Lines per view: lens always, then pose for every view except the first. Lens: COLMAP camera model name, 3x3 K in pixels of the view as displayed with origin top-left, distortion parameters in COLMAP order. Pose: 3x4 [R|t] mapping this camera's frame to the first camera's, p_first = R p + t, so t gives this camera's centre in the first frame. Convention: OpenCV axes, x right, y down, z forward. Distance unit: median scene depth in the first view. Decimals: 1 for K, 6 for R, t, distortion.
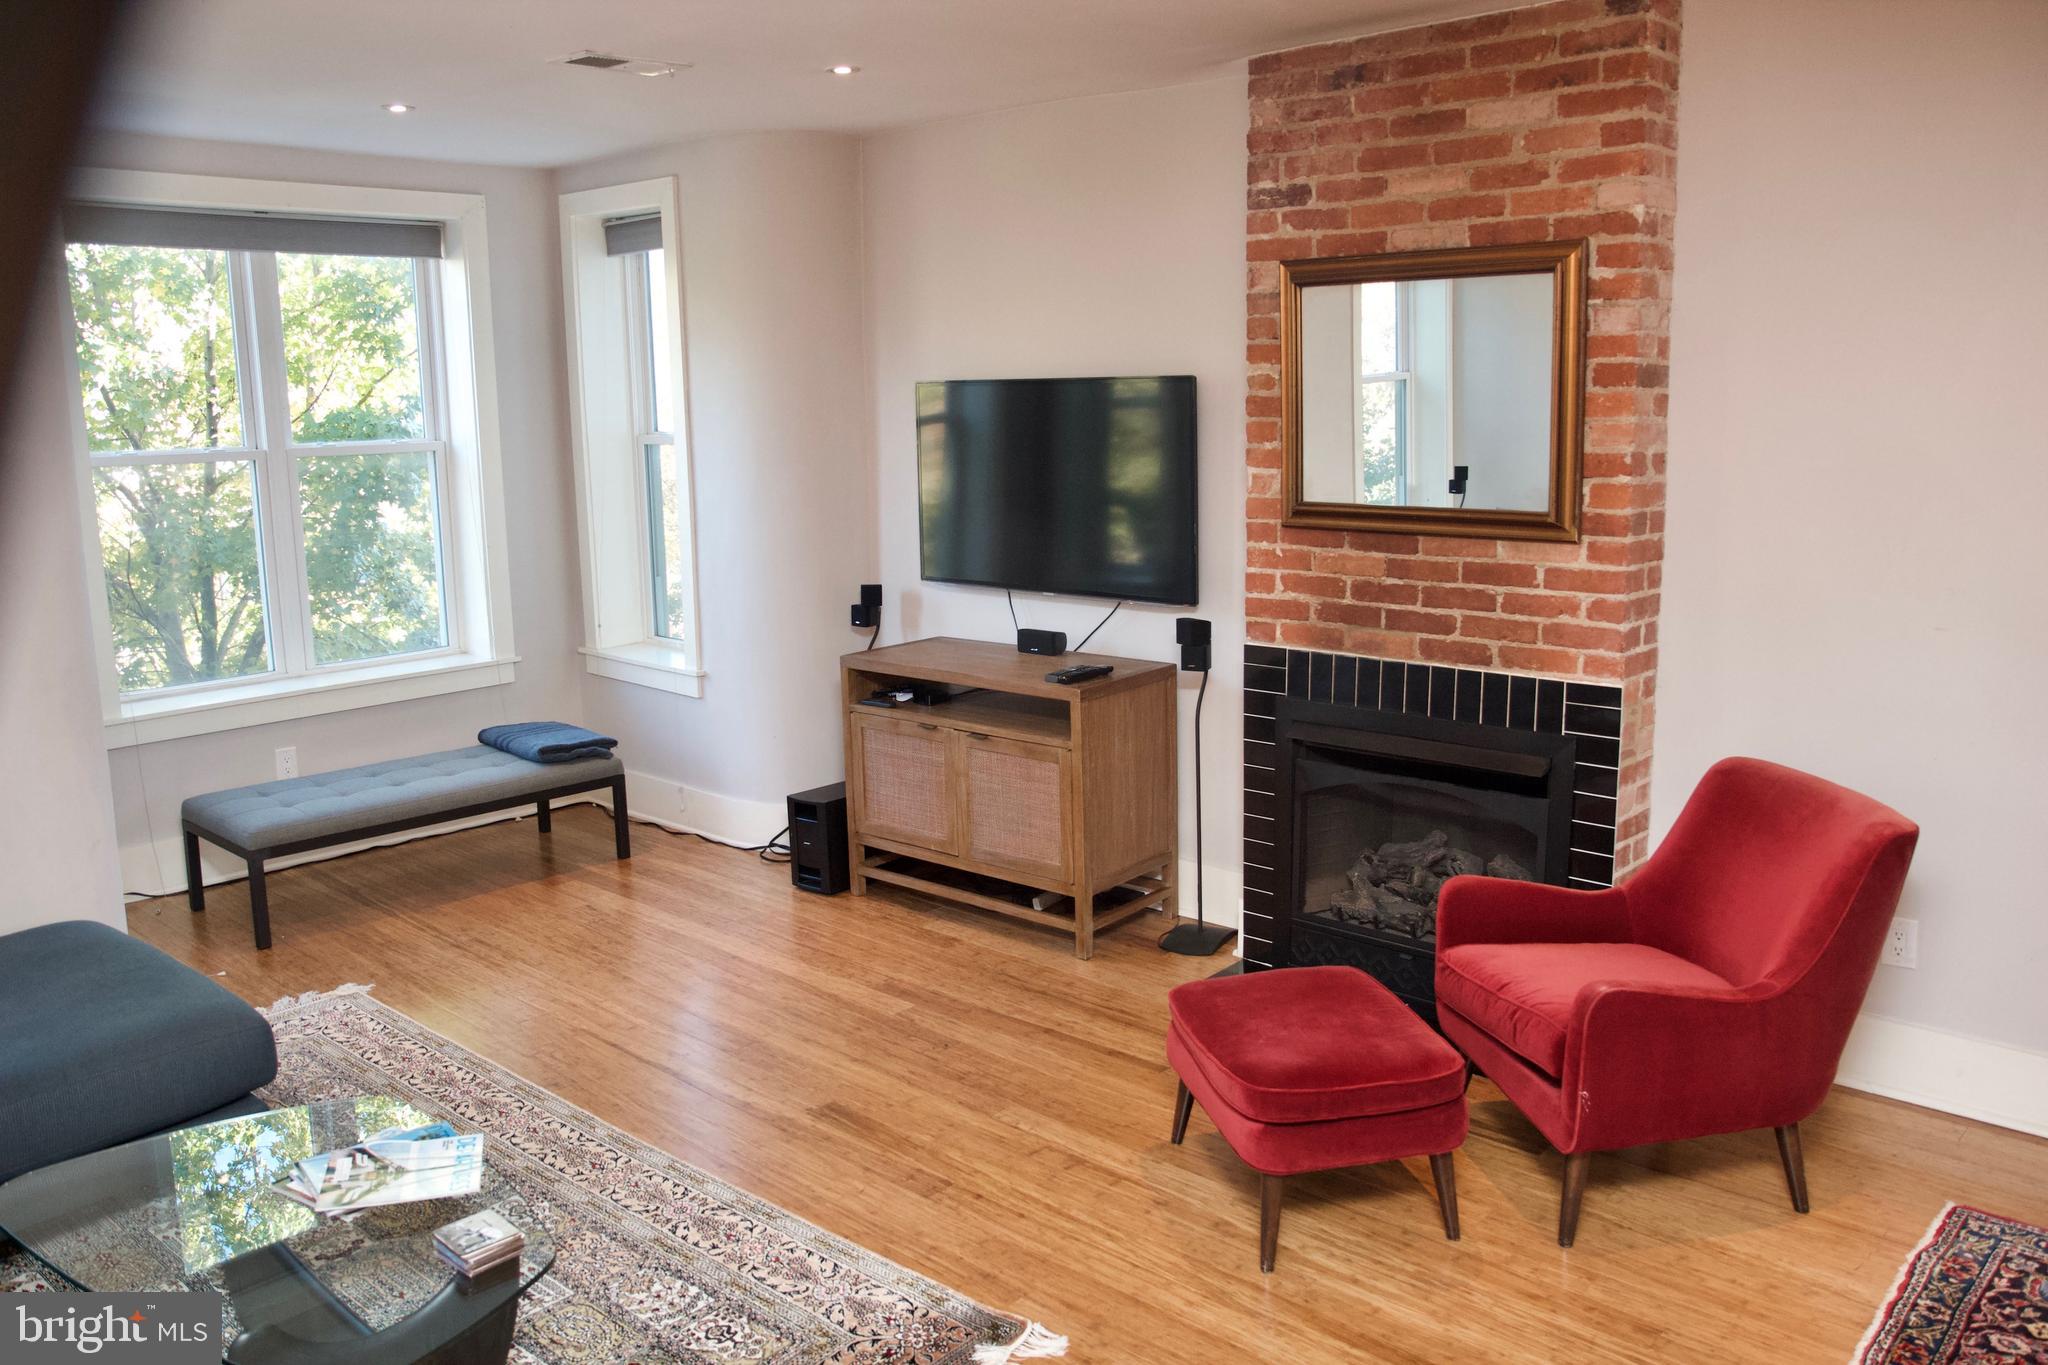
lens RADIAL K [[1589.7, 0, 1050.5], [0, 1589.7, 677.8], [0, 0, 1]] dist [-0.046580, 0.002533]
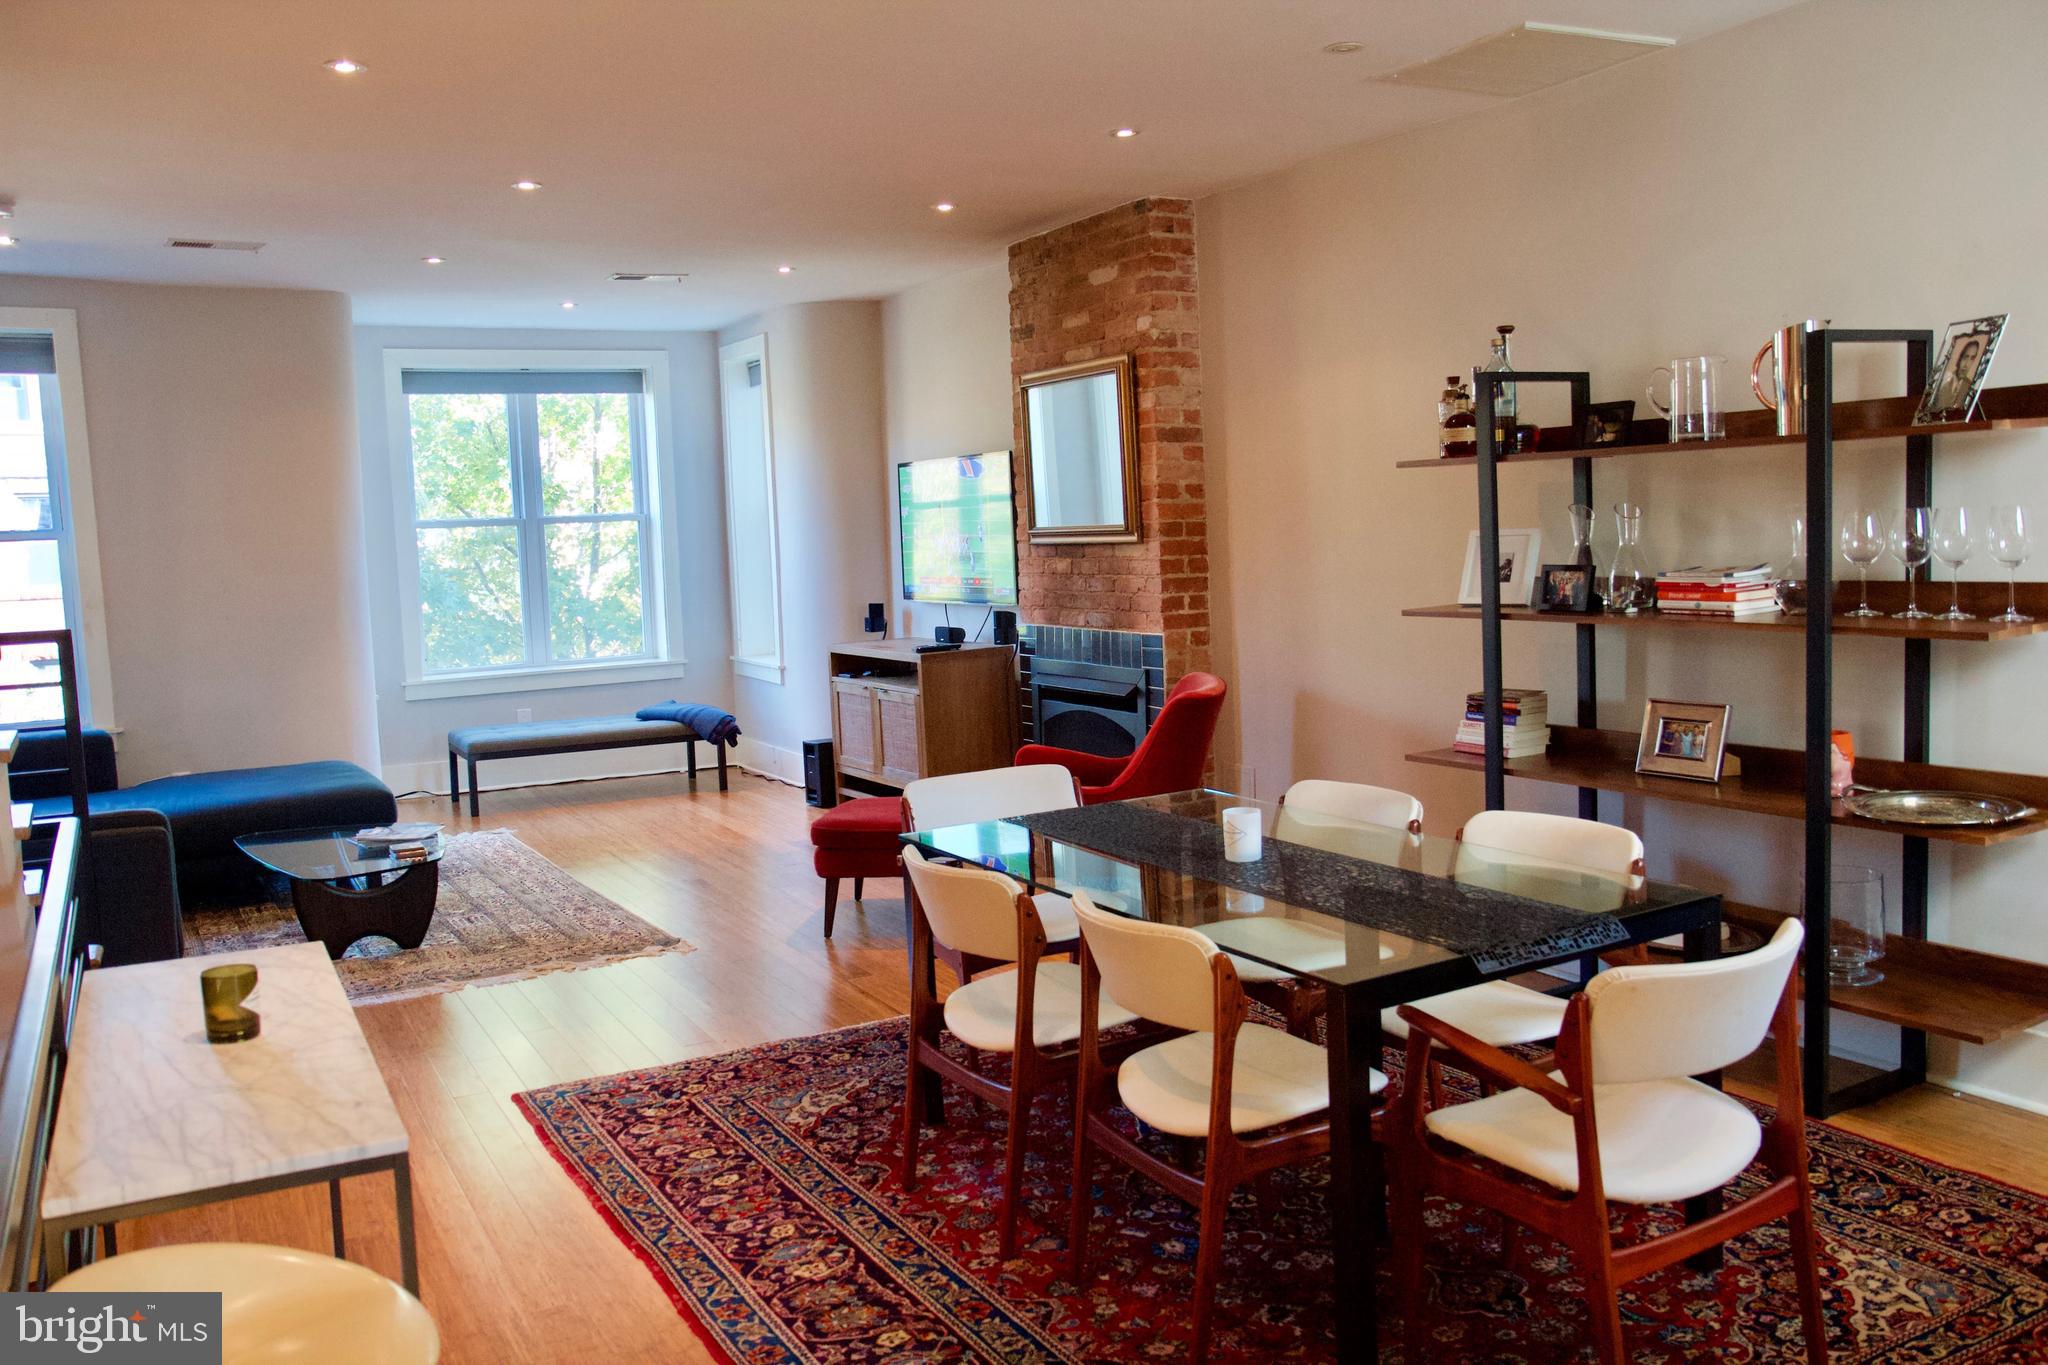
lens RADIAL K [[1589.7, 0, 1050.5], [0, 1589.7, 677.8], [0, 0, 1]] dist [-0.046580, 0.002533]
pose [[0.954513, 0.013880, -0.297846, 0.484743], [-0.036225, 0.996915, -0.069634, 0.106952], [0.295961, 0.077256, 0.952071, -0.340234]]
